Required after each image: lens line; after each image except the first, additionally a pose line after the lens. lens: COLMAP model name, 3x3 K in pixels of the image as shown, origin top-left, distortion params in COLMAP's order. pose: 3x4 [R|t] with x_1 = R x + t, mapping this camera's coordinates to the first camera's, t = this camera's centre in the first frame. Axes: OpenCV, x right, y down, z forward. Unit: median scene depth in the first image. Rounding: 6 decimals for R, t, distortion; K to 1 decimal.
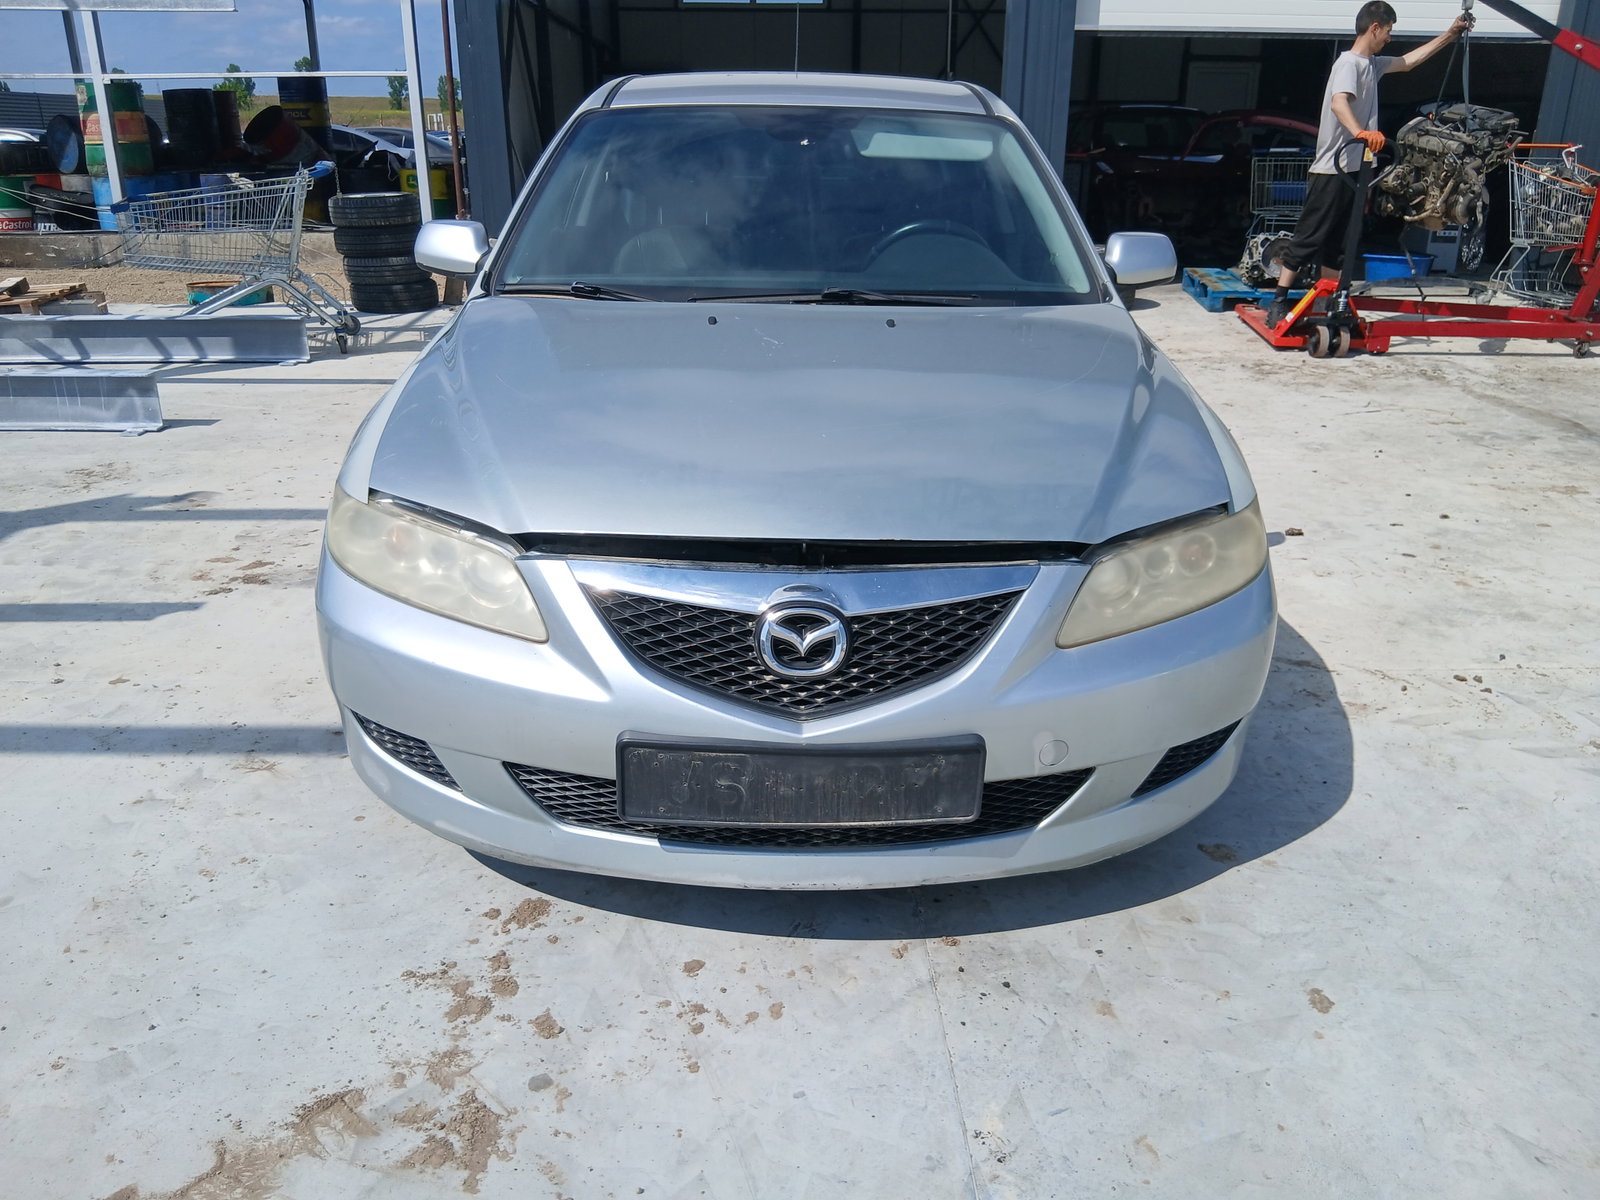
lens RADIAL K [[1222.4, 0, 796.0], [0, 1222.4, 603.8], [0, 0, 1]] dist [-0.012756, -0.020099]
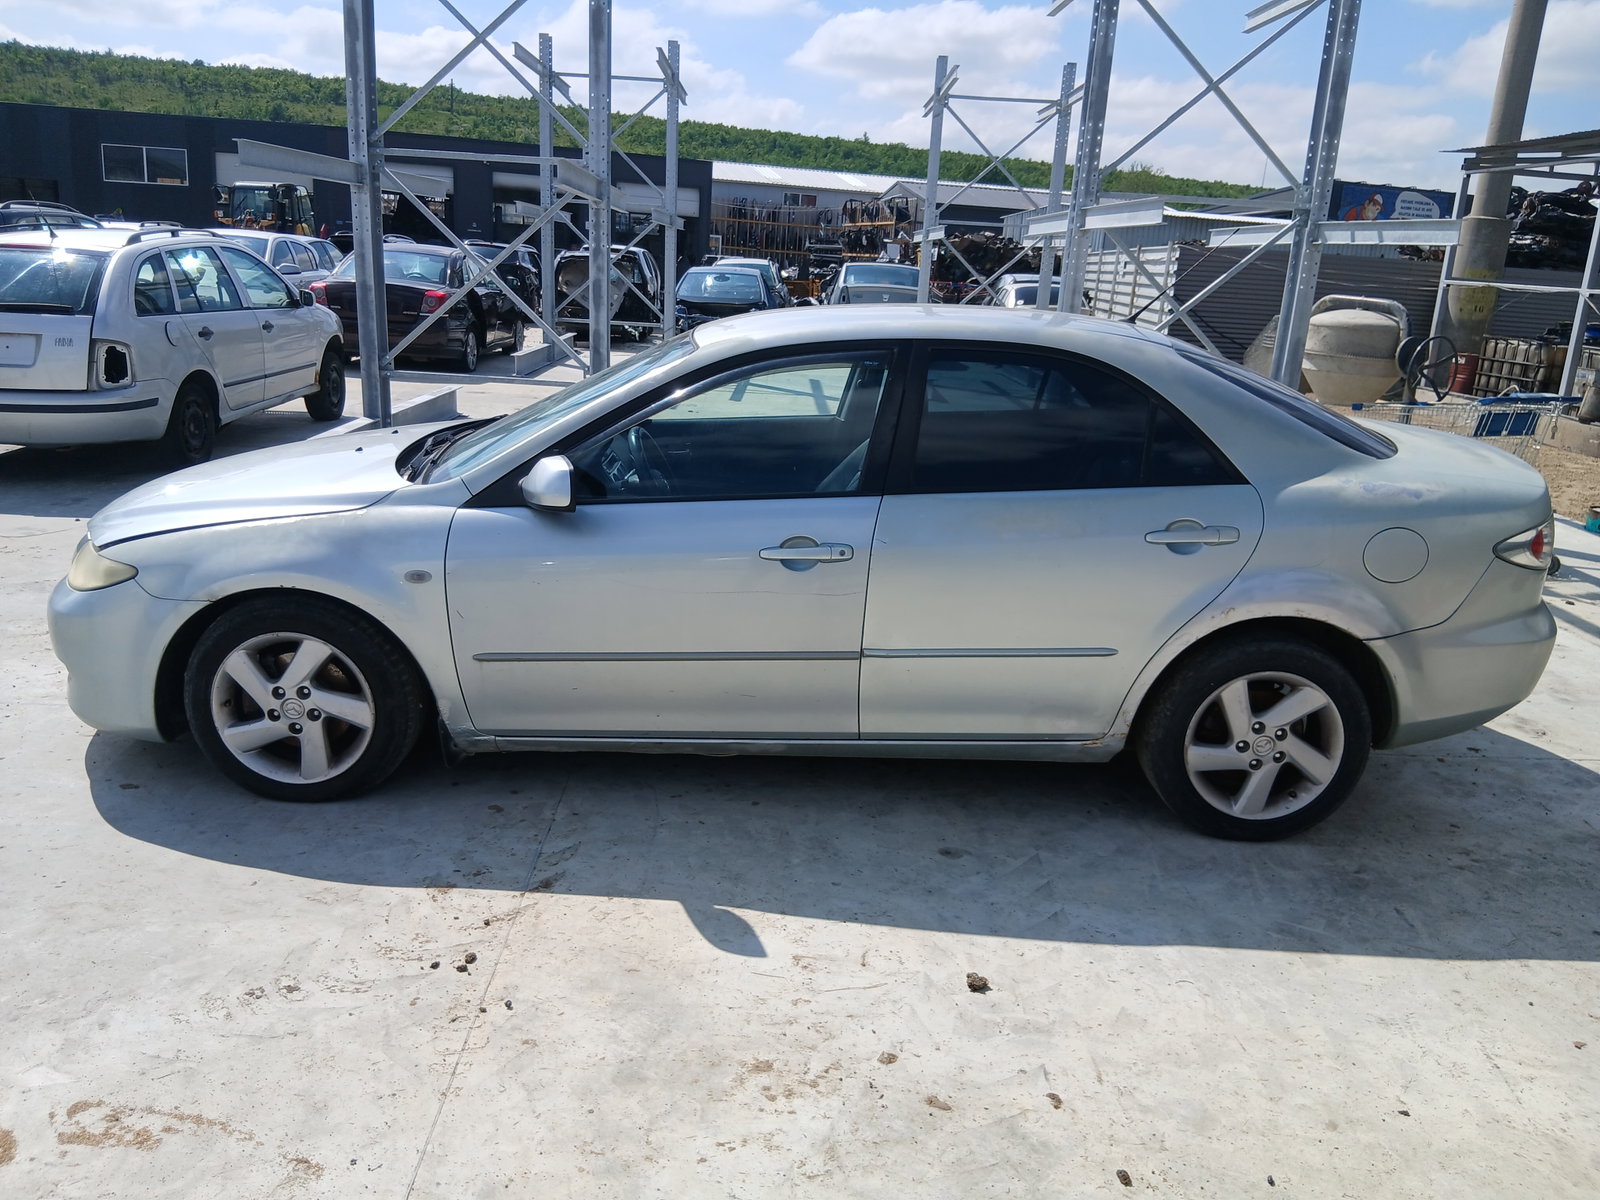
lens RADIAL K [[1222.4, 0, 808.5], [0, 1222.4, 607.8], [0, 0, 1]] dist [-0.012756, -0.020099]
pose [[-0.000297, 0.265697, -0.964057, 1.119754], [-0.421594, 0.874158, 0.241050, -0.404725], [0.906785, 0.406512, 0.111756, 0.846705]]
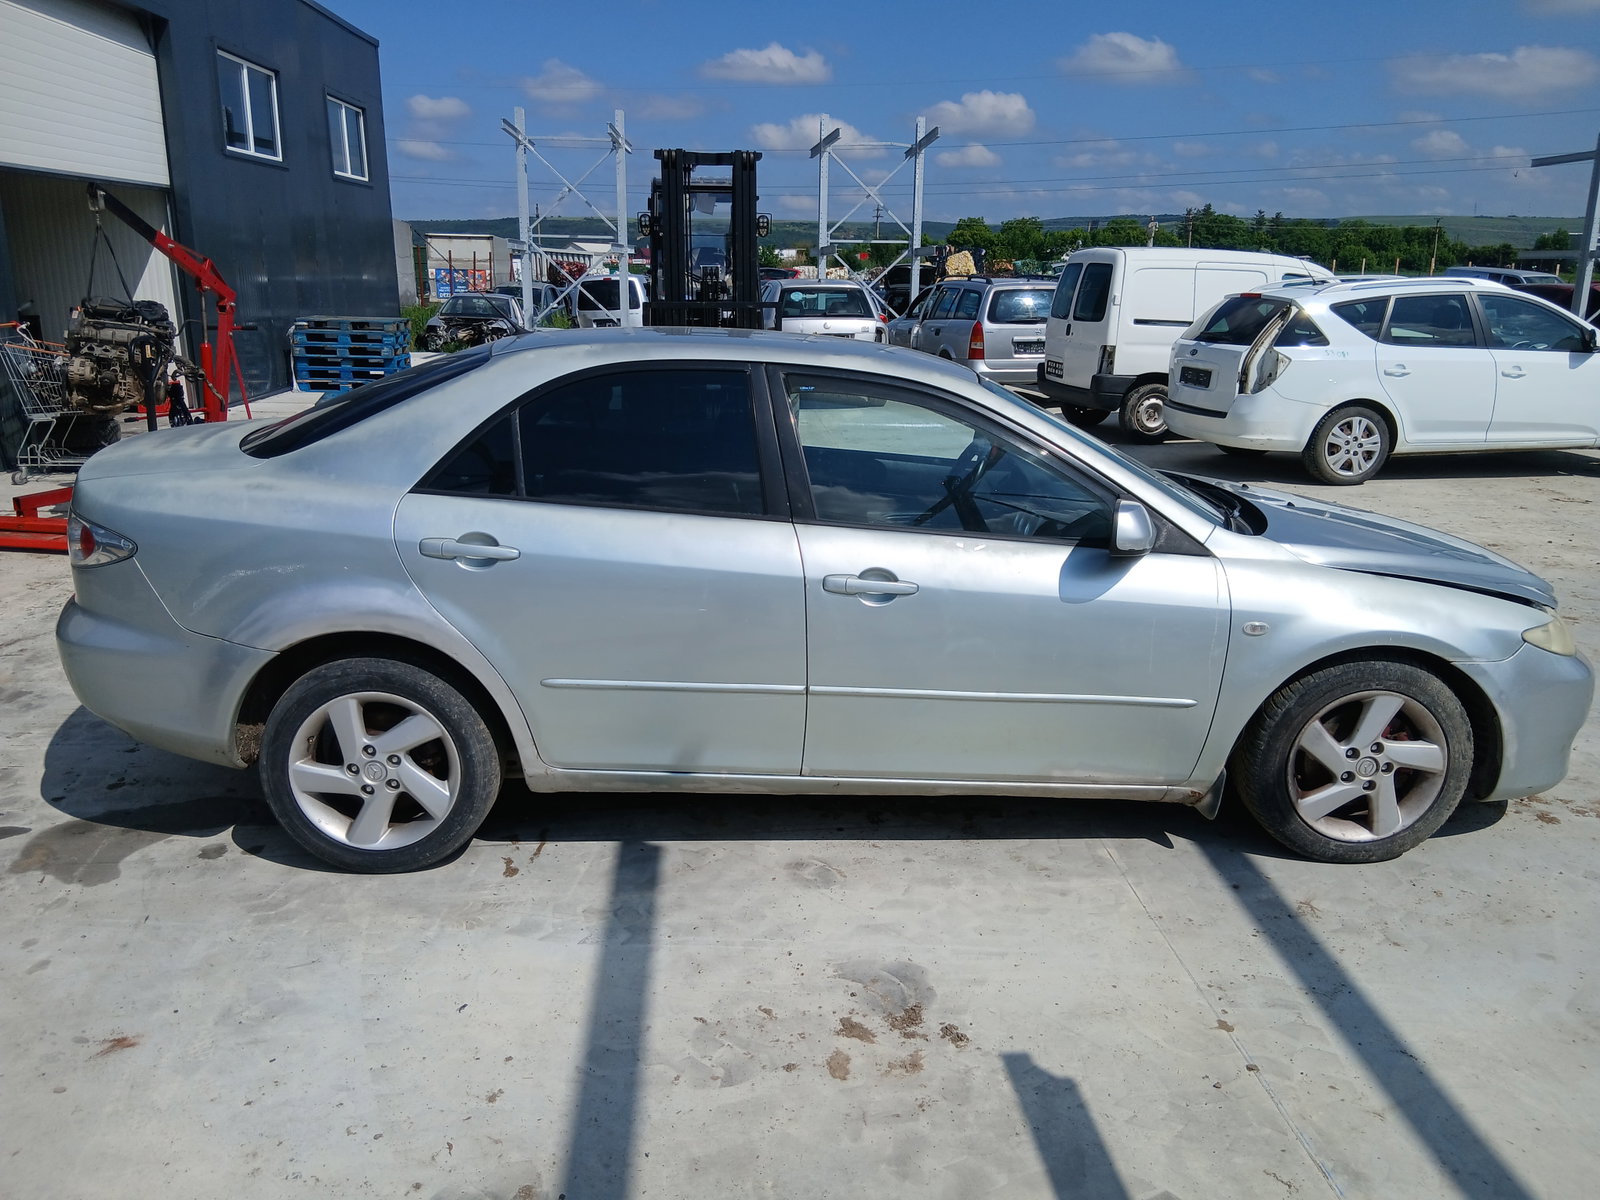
lens RADIAL K [[1222.4, 0, 785.8], [0, 1222.4, 607.5], [0, 0, 1]] dist [-0.012756, -0.020099]
pose [[-0.026820, -0.276354, 0.960682, -1.085229], [0.362470, 0.892936, 0.266986, -0.470450], [-0.931609, 0.355379, 0.076221, 0.911851]]
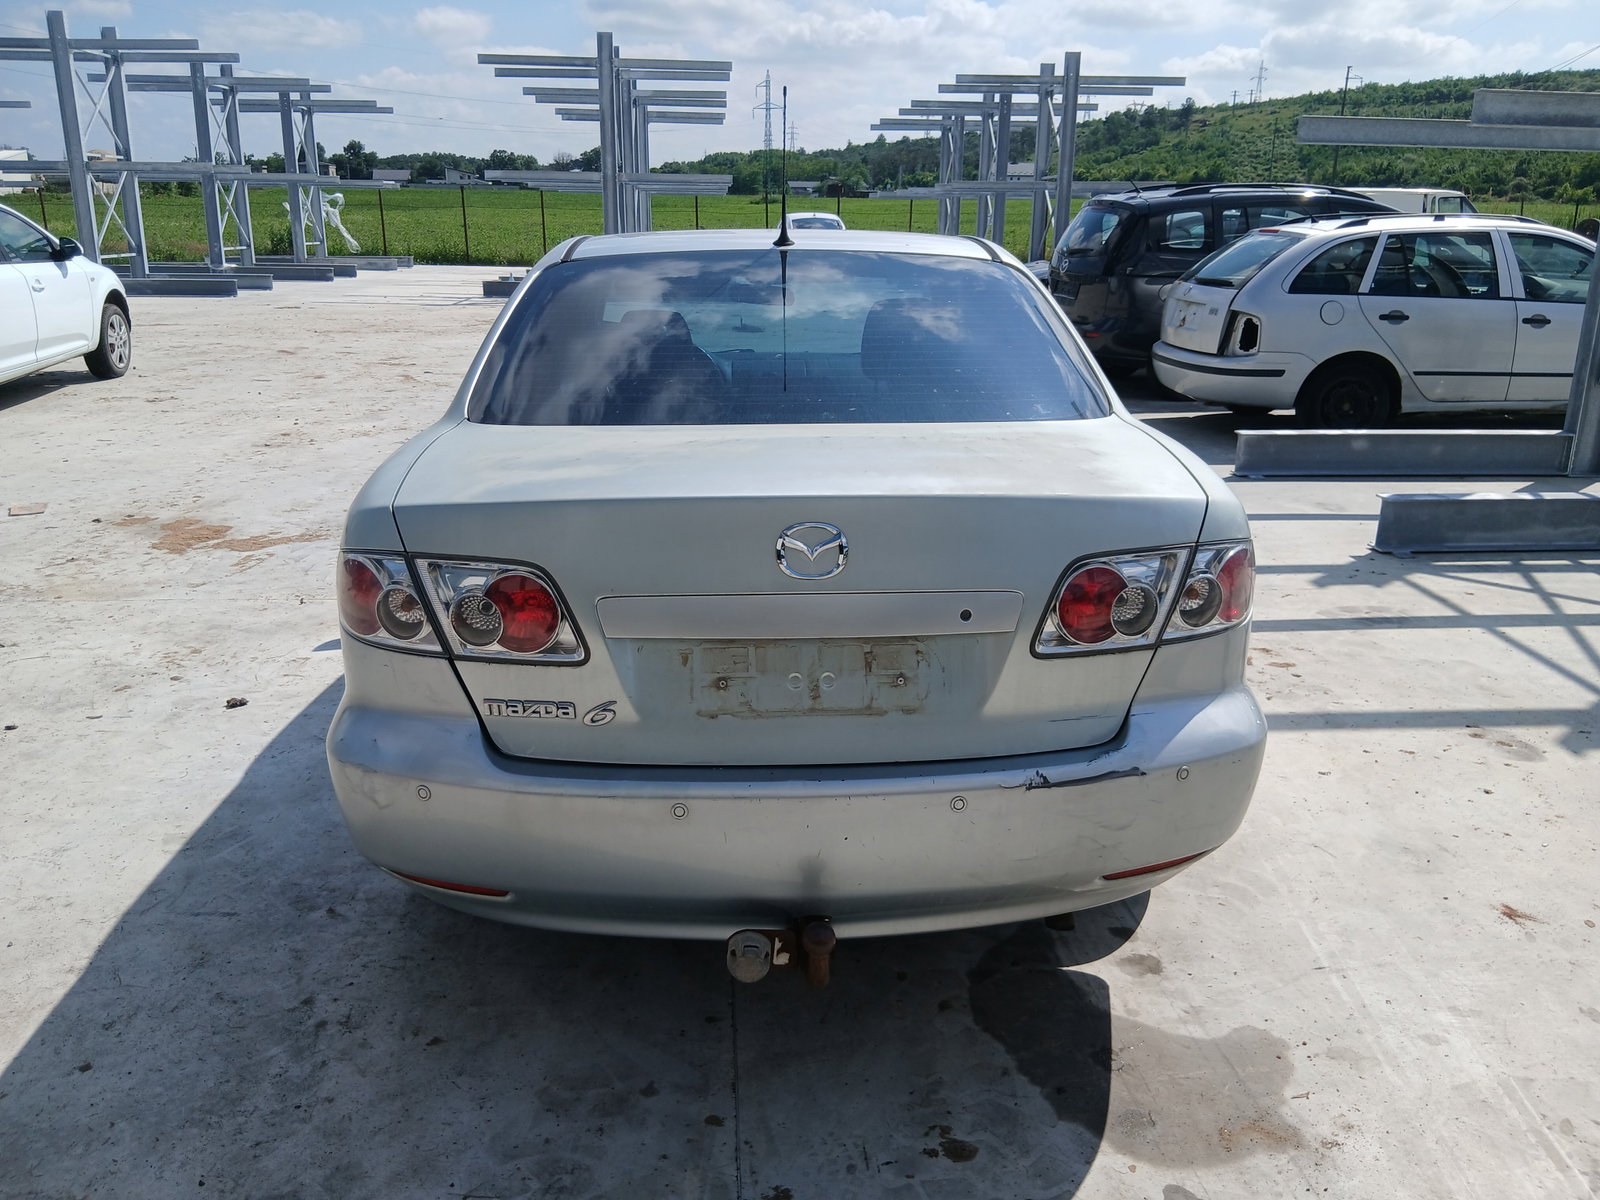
lens RADIAL K [[1222.4, 0, 802.4], [0, 1222.4, 587.0], [0, 0, 1]] dist [-0.012756, -0.020099]
pose [[-0.999169, -0.008600, -0.039834, 0.018368], [-0.031706, 0.778139, 0.627292, -0.808233], [0.025601, 0.628034, -0.777765, 1.875283]]
